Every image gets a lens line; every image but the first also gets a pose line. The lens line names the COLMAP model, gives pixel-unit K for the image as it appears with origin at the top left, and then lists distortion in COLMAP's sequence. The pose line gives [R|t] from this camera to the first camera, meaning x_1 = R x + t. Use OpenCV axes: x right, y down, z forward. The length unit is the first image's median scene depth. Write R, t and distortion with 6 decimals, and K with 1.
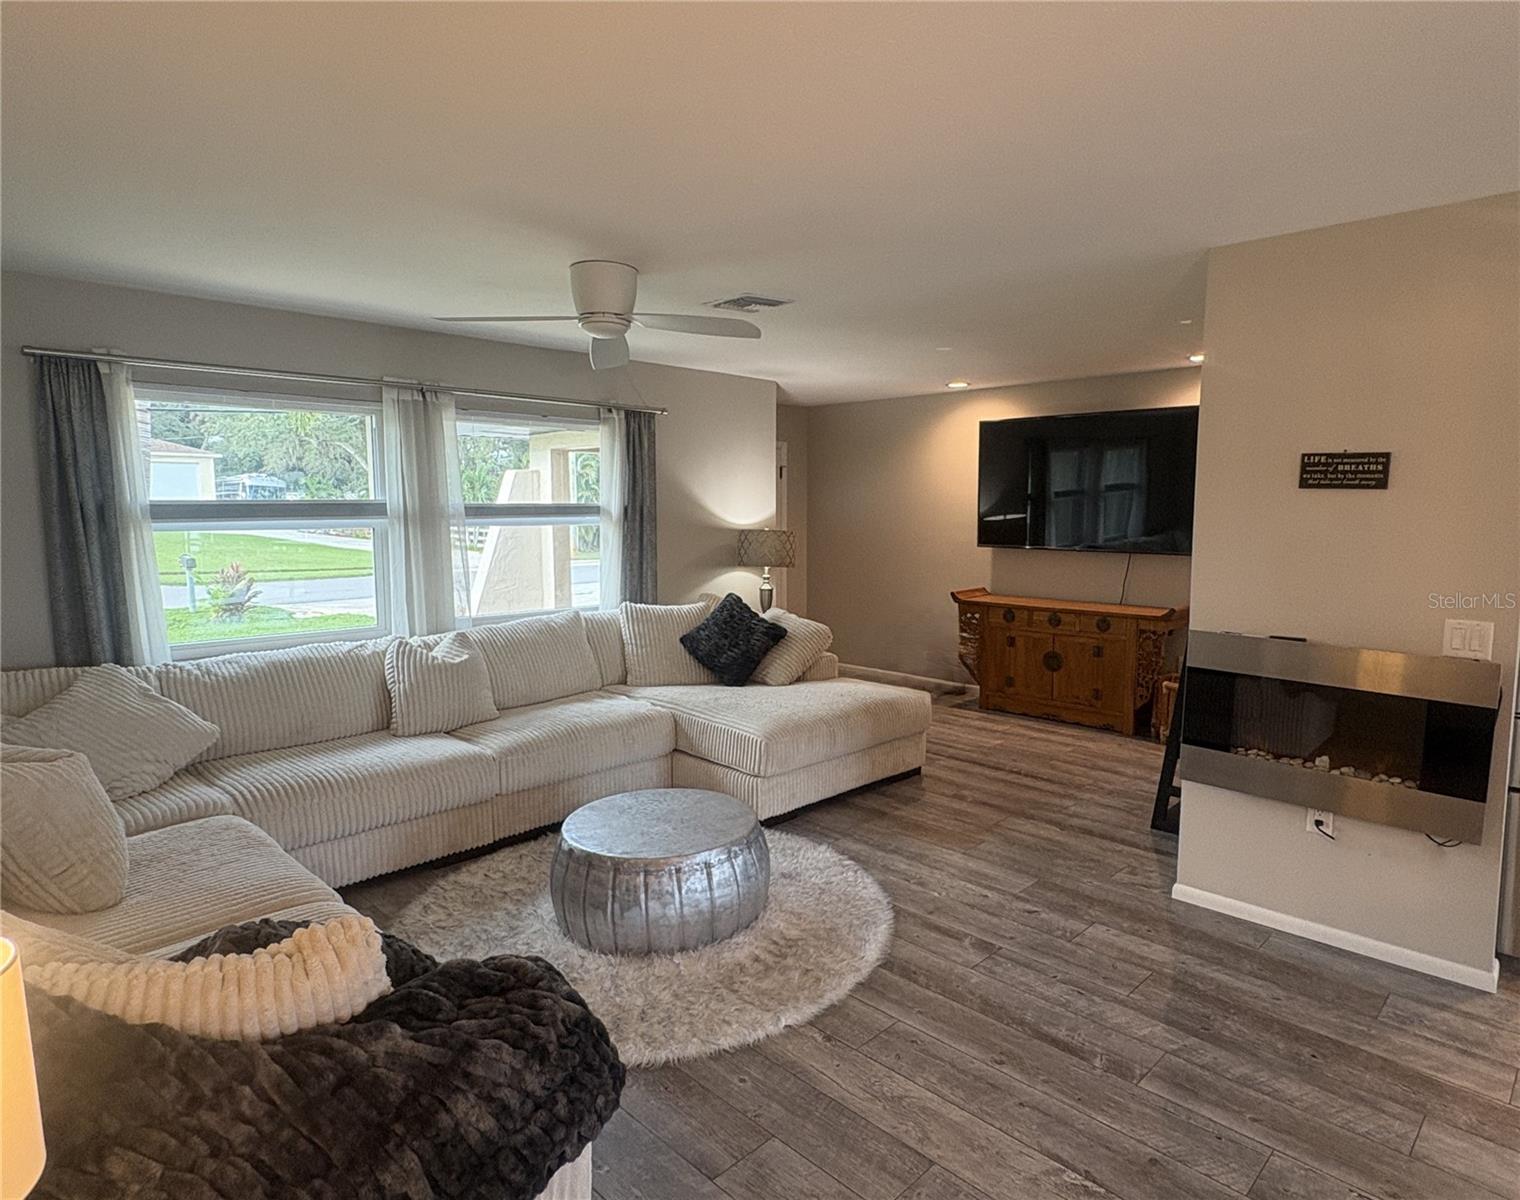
lens RADIAL K [[881.9, 0, 794.3], [0, 881.9, 601.0], [0, 0, 1]] dist [-0.003425, 0.002548]
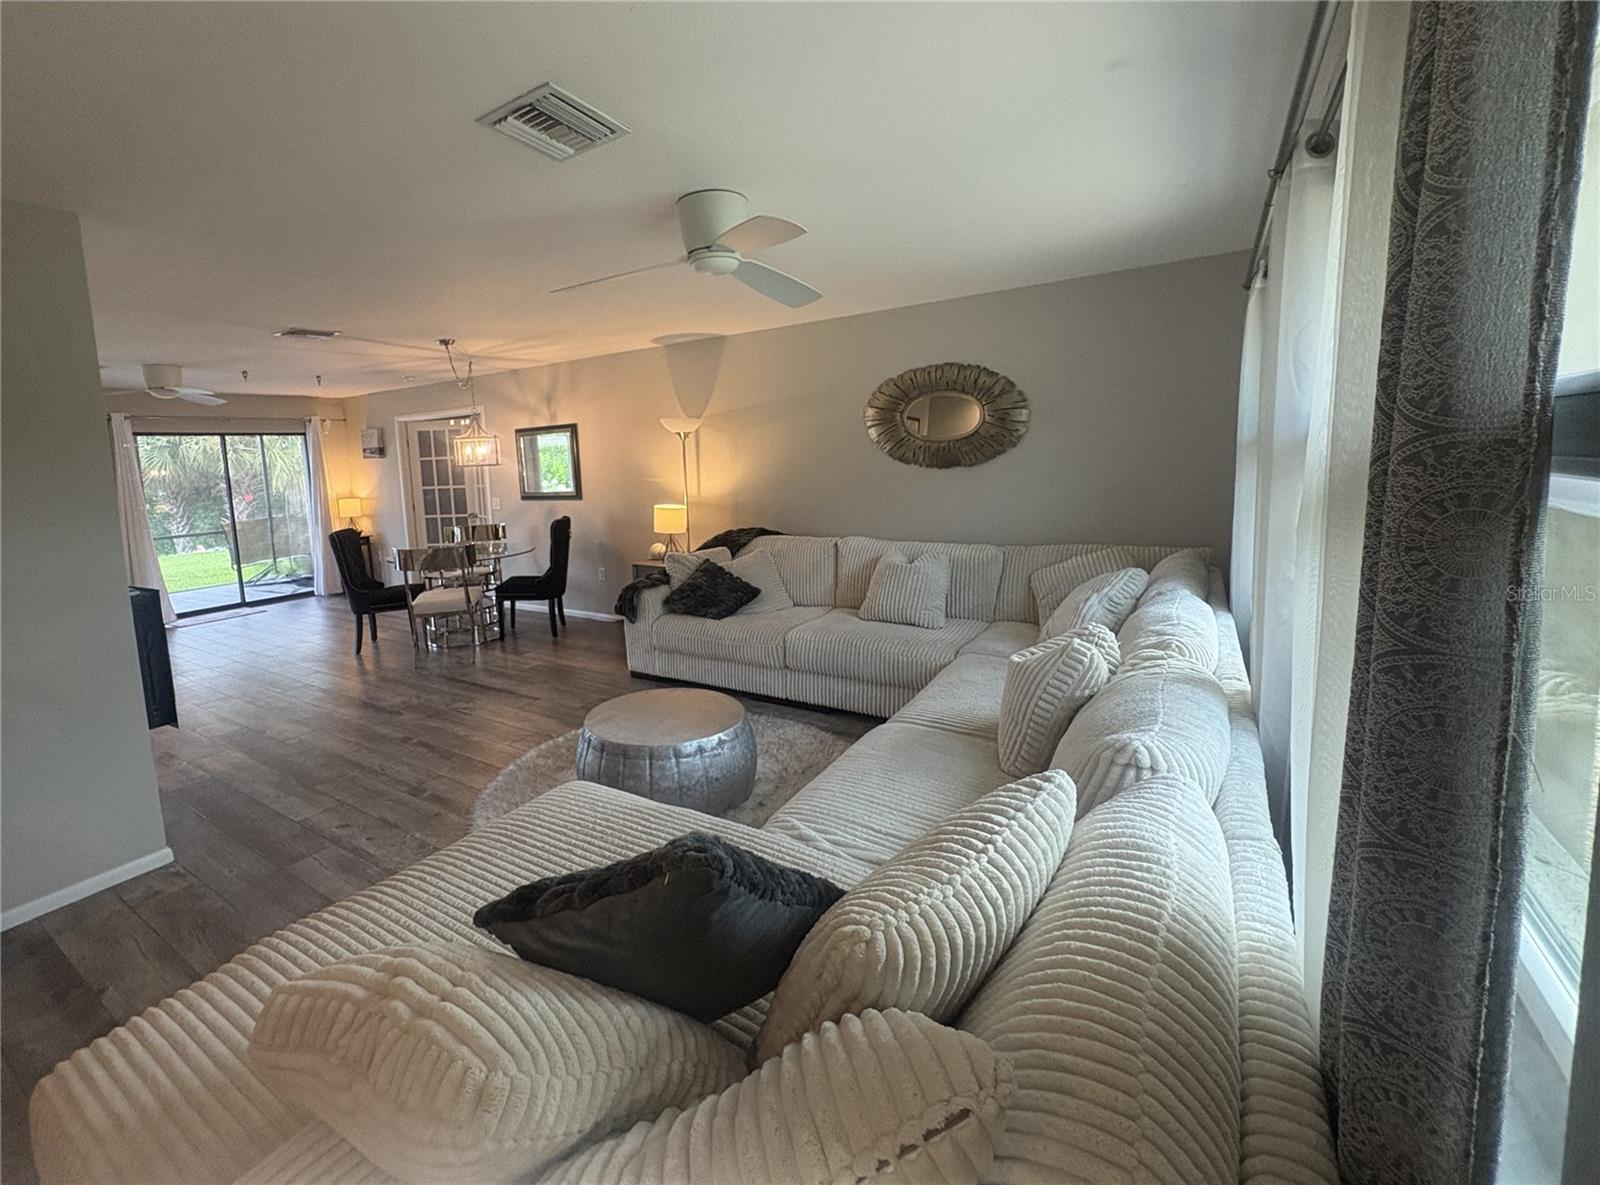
lens RADIAL K [[694.5, 0, 731.4], [0, 694.5, 535.9], [0, 0, 1]] dist [0.000680, 0.000278]
pose [[-0.982303, 0.061860, -0.176790, -0.082234], [0.022164, 0.975645, 0.218234, -0.186379], [0.185985, 0.210453, -0.959750, 1.784790]]
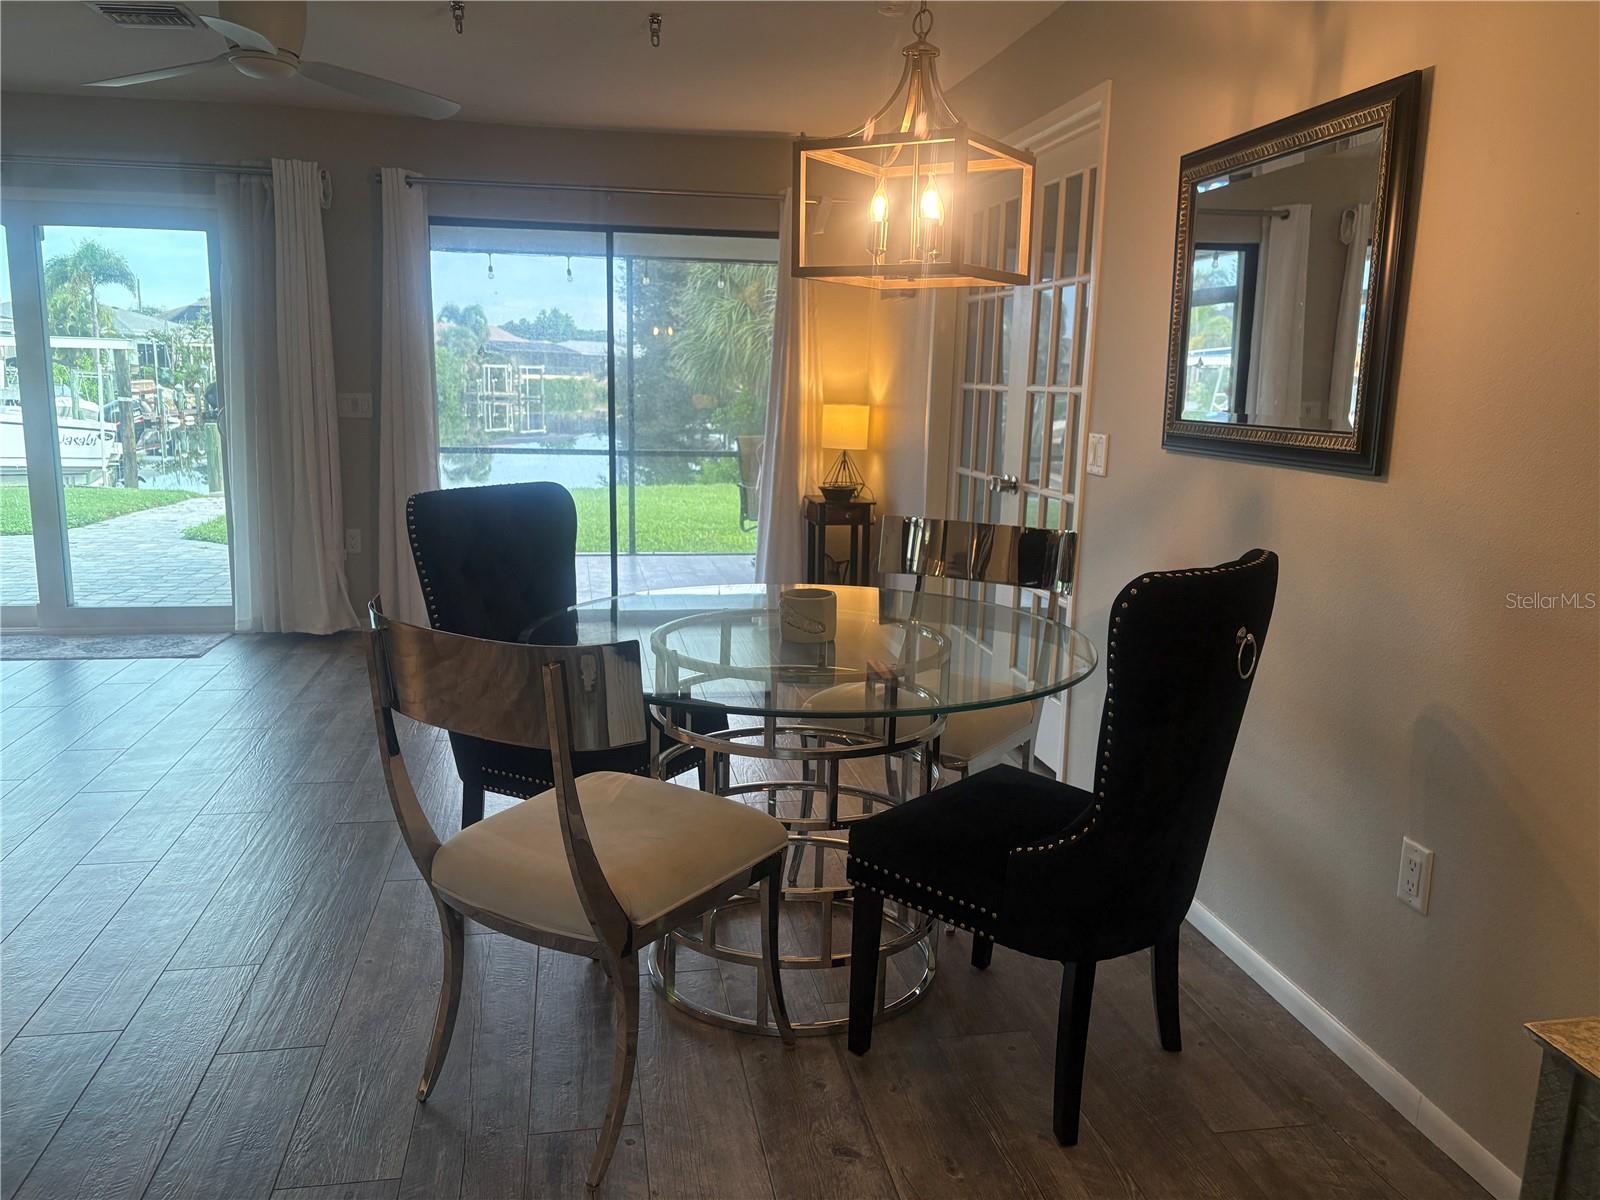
lens RADIAL K [[1220.1, 0, 799.5], [0, 1220.1, 606.5], [0, 0, 1]] dist [0.024510, -0.013142]
pose [[-0.819501, -0.125263, 0.559221, -0.142399], [0.040174, 0.960861, 0.274101, -0.004356], [-0.571668, 0.247092, -0.782394, 0.588007]]
